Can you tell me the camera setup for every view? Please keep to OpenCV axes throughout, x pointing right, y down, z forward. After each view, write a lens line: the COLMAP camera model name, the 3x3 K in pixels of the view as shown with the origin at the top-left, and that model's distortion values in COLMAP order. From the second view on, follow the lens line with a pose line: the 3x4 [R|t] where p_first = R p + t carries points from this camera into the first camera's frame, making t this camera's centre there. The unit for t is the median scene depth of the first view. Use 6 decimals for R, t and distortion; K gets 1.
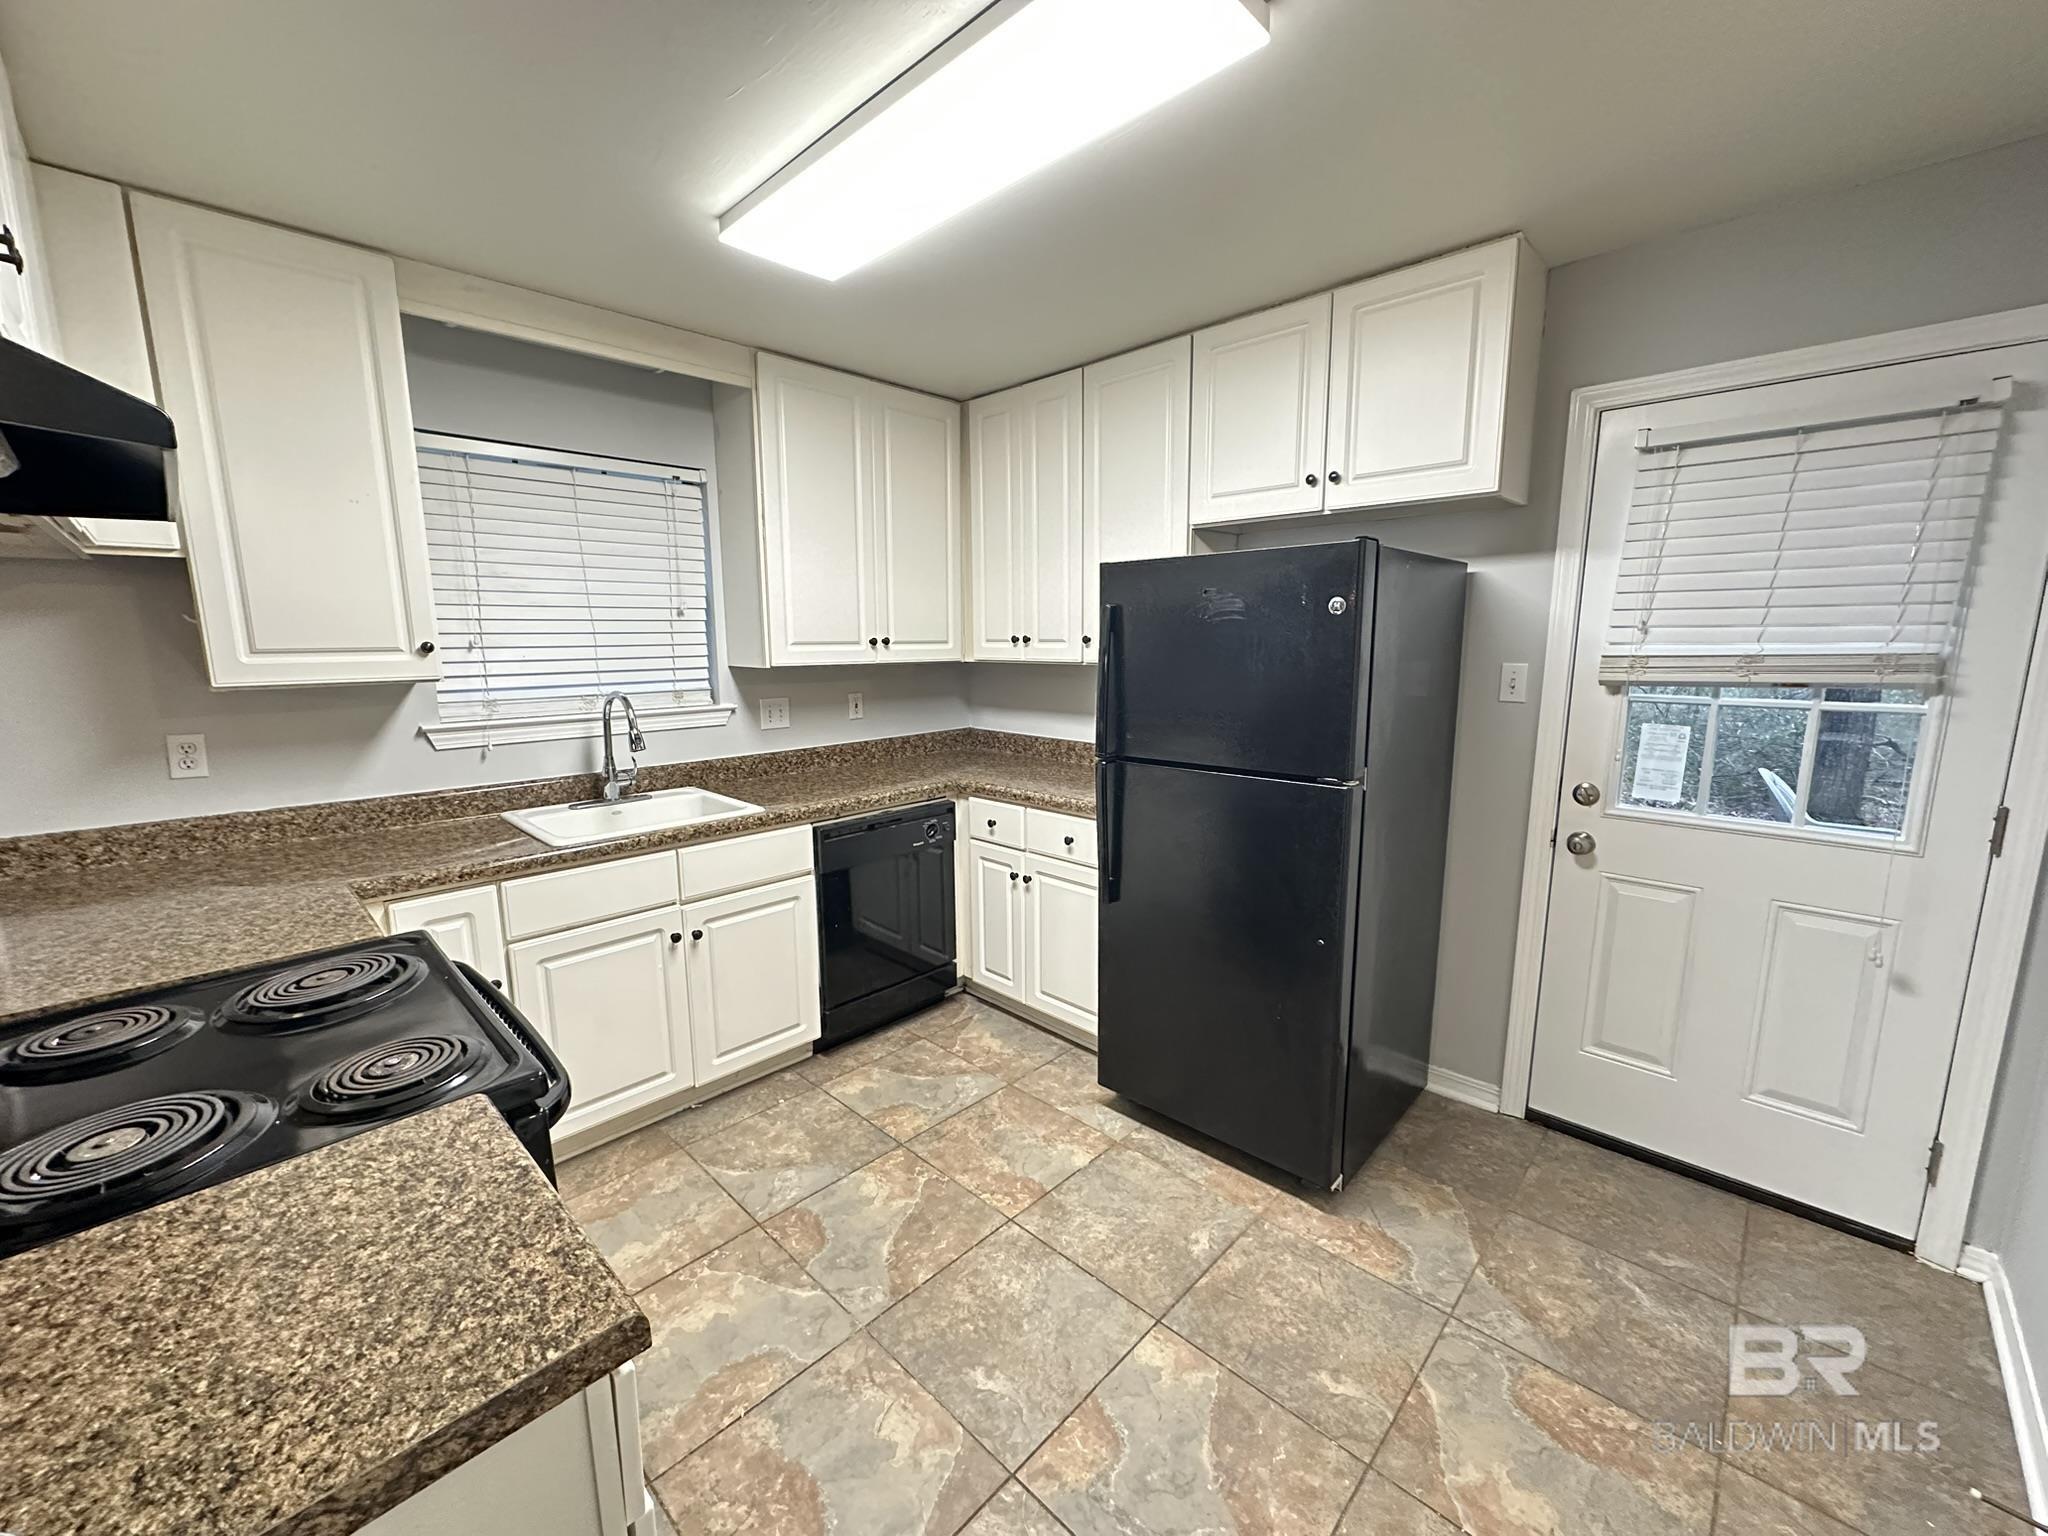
lens RADIAL K [[806.3, 0, 1026.7], [0, 806.3, 767.7], [0, 0, 1]] dist [0.014401, 0.000713]
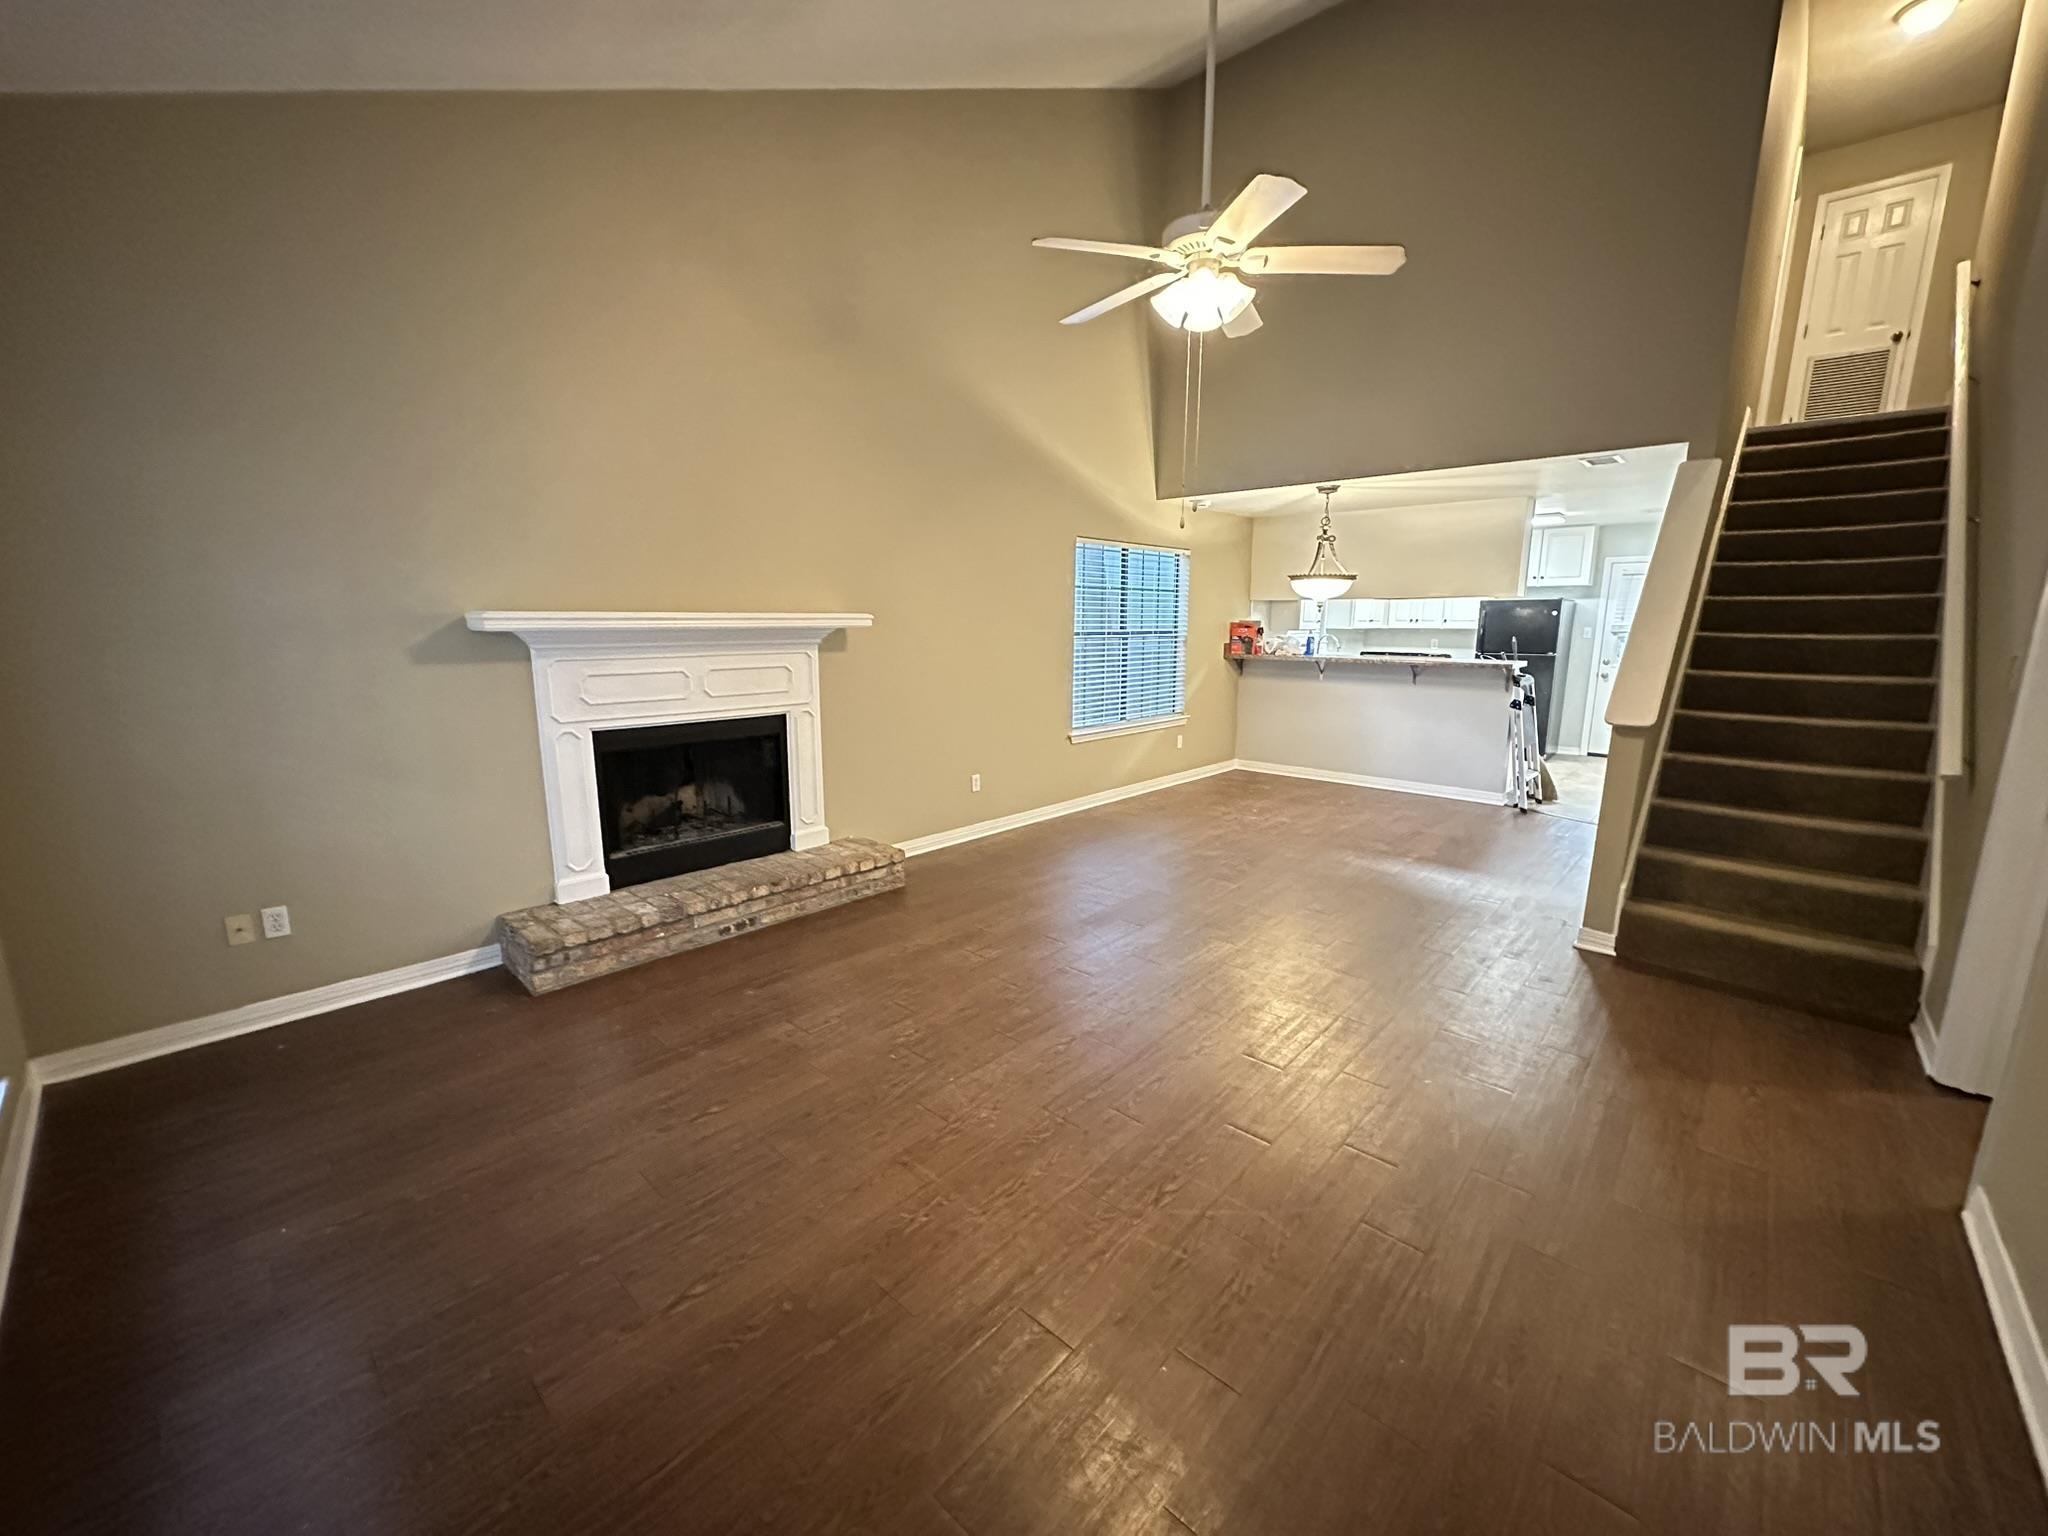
lens RADIAL K [[806.3, 0, 1024.0], [0, 806.3, 767.0], [0, 0, 1]] dist [0.014401, 0.000713]
pose [[0.999786, -0.002176, 0.020593, -2.235587], [0.001664, 0.999690, 0.024859, 0.451086], [-0.020641, -0.024819, 0.999479, -2.910710]]
